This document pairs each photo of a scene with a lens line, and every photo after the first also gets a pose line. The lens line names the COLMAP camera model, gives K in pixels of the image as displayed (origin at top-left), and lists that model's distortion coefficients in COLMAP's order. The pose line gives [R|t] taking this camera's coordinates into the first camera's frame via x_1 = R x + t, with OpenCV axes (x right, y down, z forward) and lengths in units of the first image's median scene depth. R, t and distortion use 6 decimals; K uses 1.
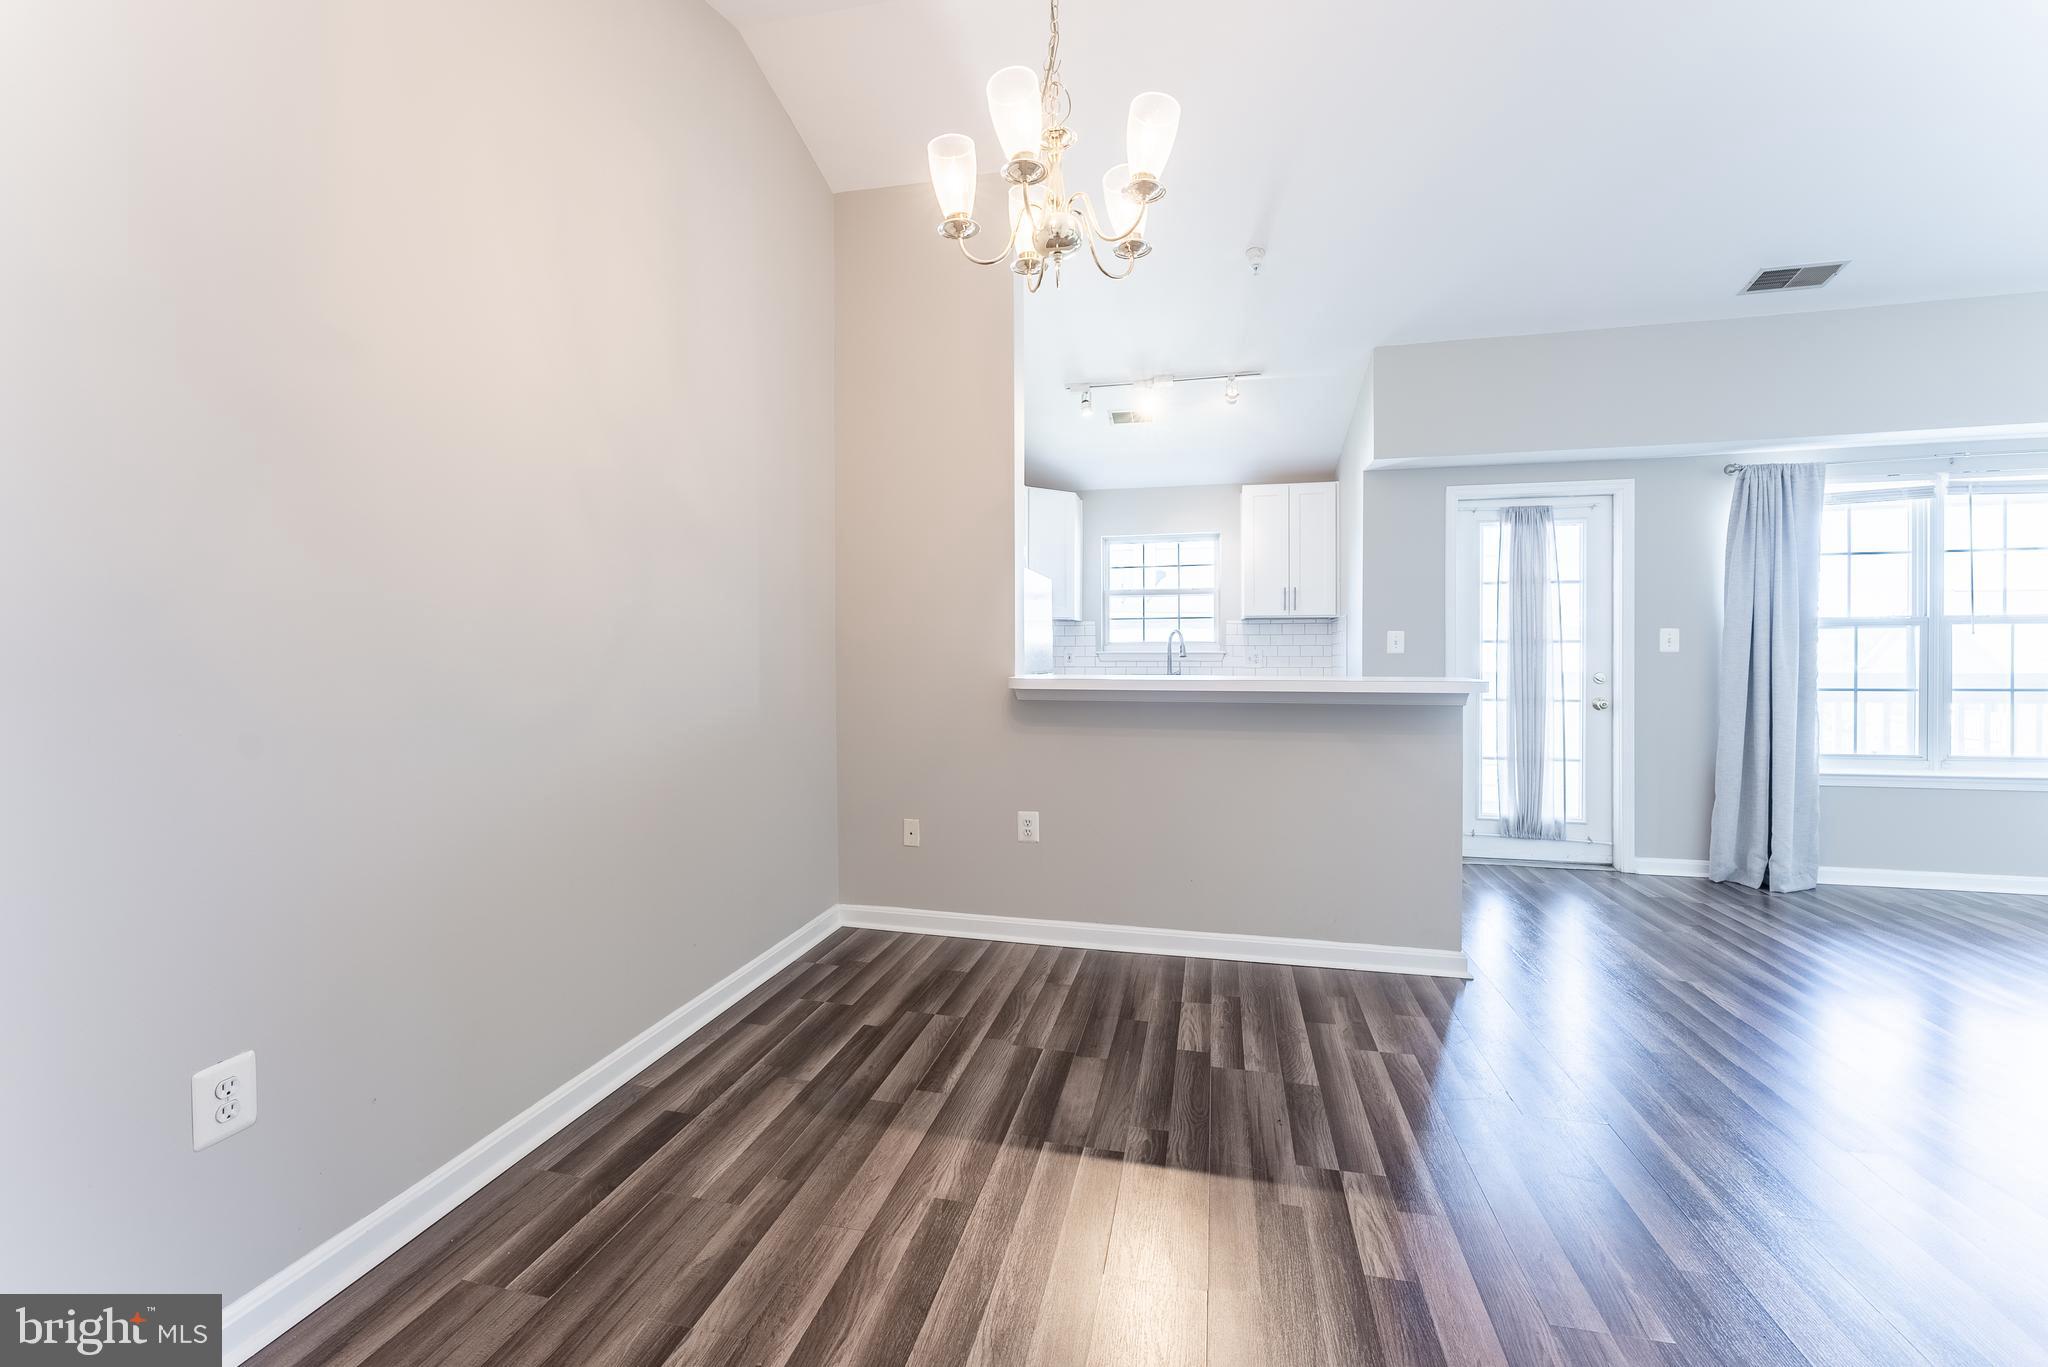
lens RADIAL K [[833.2, 0, 1030.5], [0, 833.2, 662.9], [0, 0, 1]] dist [-0.000918, 0.000549]
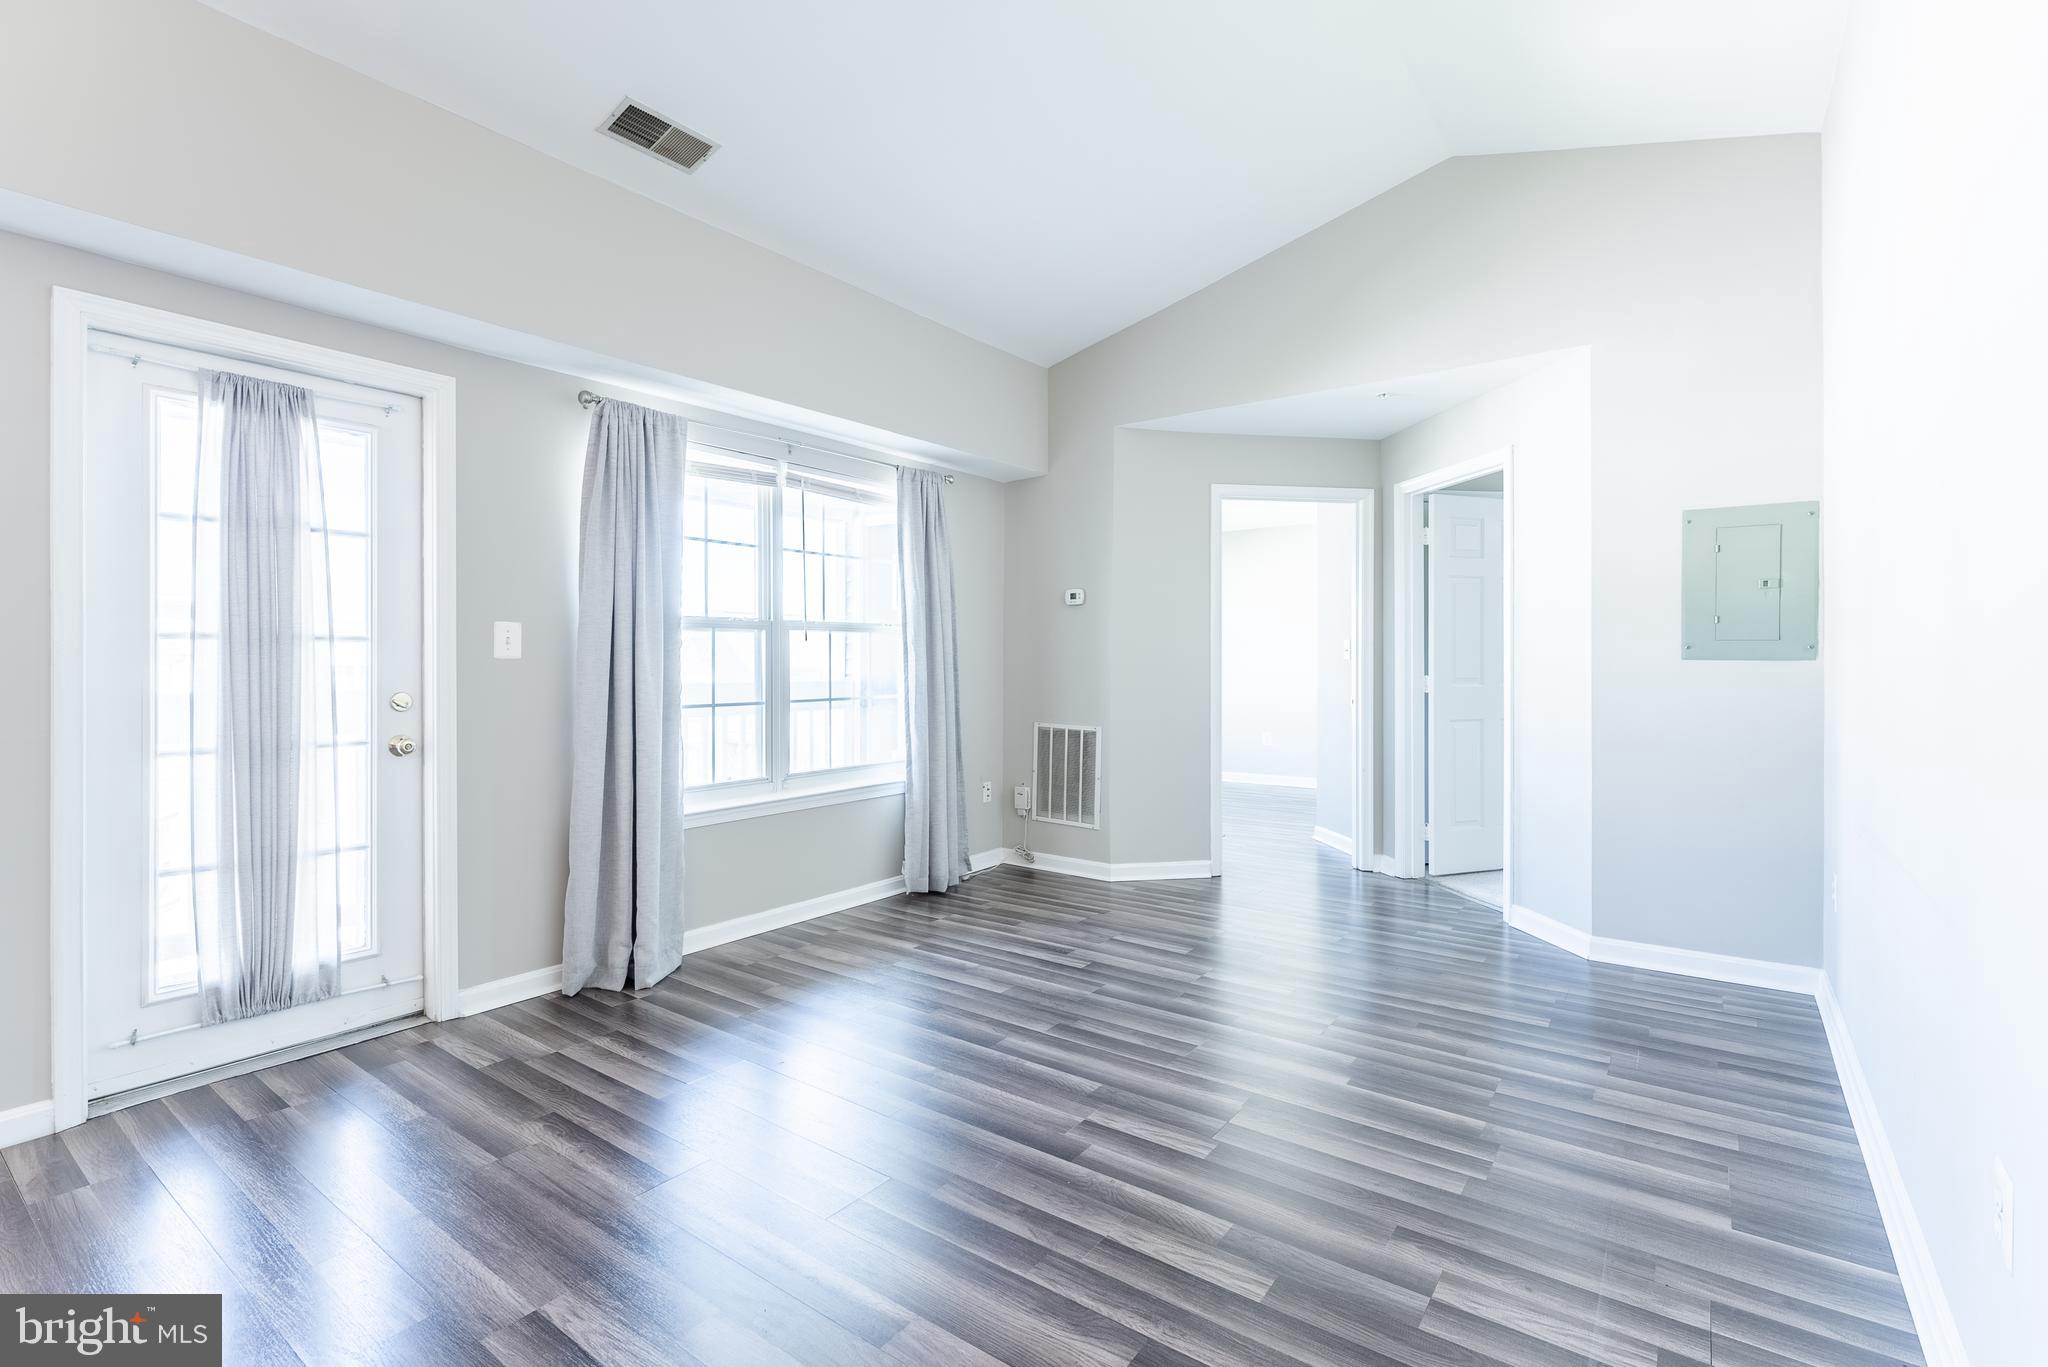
lens RADIAL K [[920.9, 0, 1029.9], [0, 920.9, 664.9], [0, 0, 1]] dist [-0.007255, 0.000375]
pose [[0.394194, -0.000889, 0.919027, 0.280472], [0.006295, 0.999979, -0.001733, -0.004406], [-0.919006, 0.006469, 0.394192, 0.357404]]
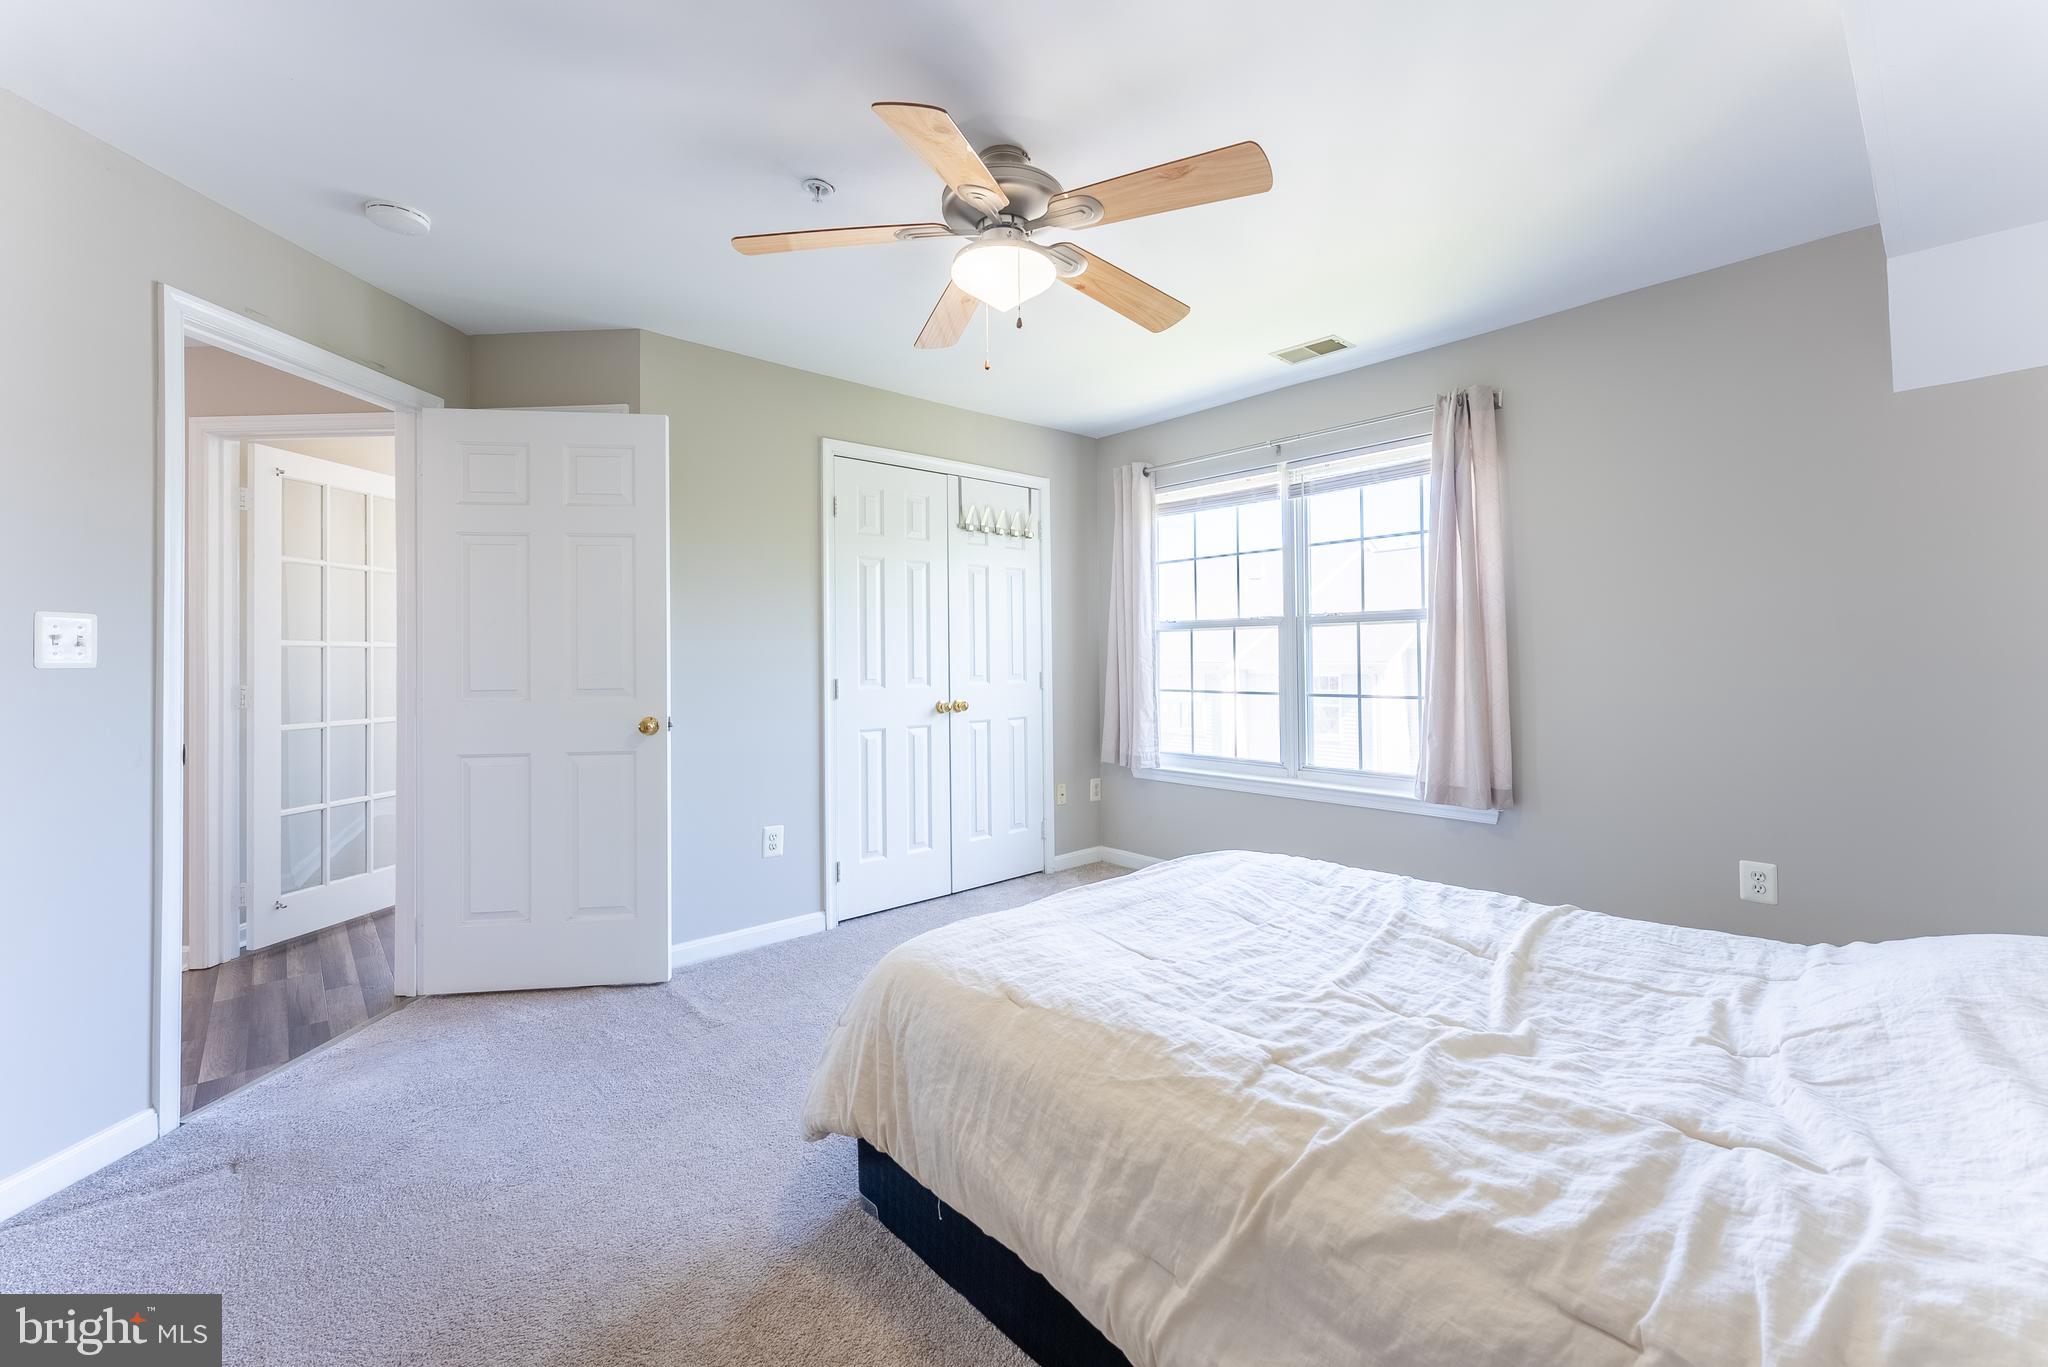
lens RADIAL K [[833.2, 0, 1022.5], [0, 833.2, 646.3], [0, 0, 1]] dist [-0.000918, 0.000549]
pose [[0.830014, -0.006997, -0.557698, 1.353080], [-0.003148, 0.999847, -0.017230, -0.004742], [0.557733, 0.016057, 0.829865, 0.046940]]
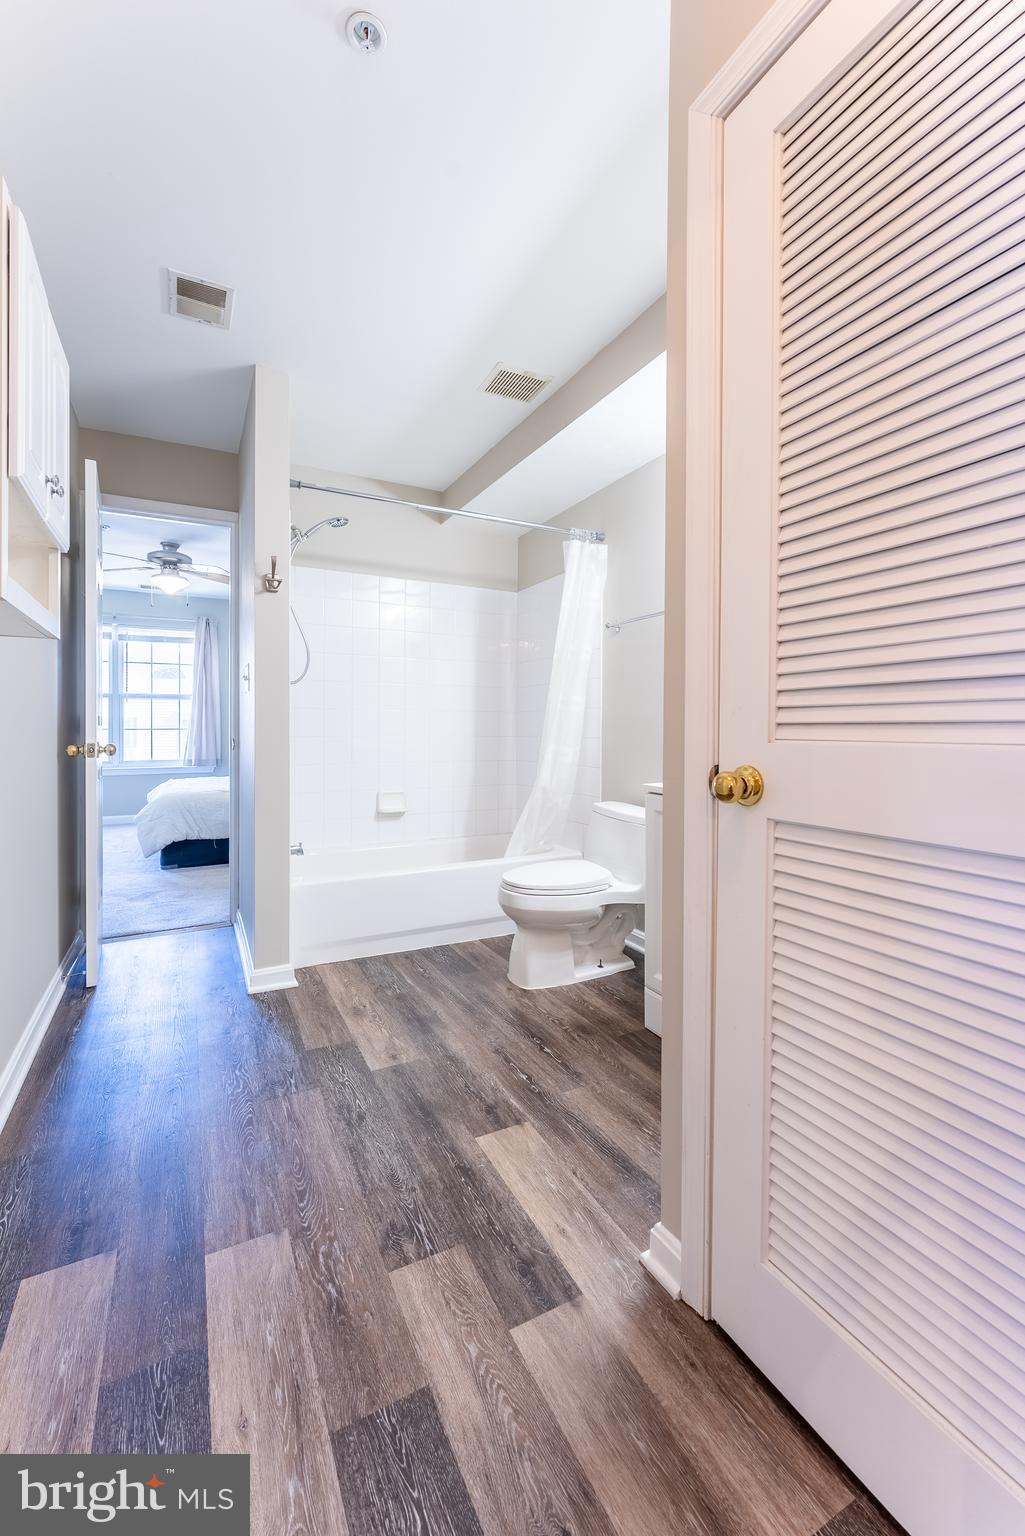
lens RADIAL K [[624.9, 0, 502.5], [0, 624.9, 735.5], [0, 0, 1]] dist [-0.000918, 0.000549]
pose [[0.768564, 0.001343, 0.639771, 0.828453], [0.004550, 0.999961, -0.007565, 0.063880], [-0.639756, 0.008726, 0.768528, -0.806751]]
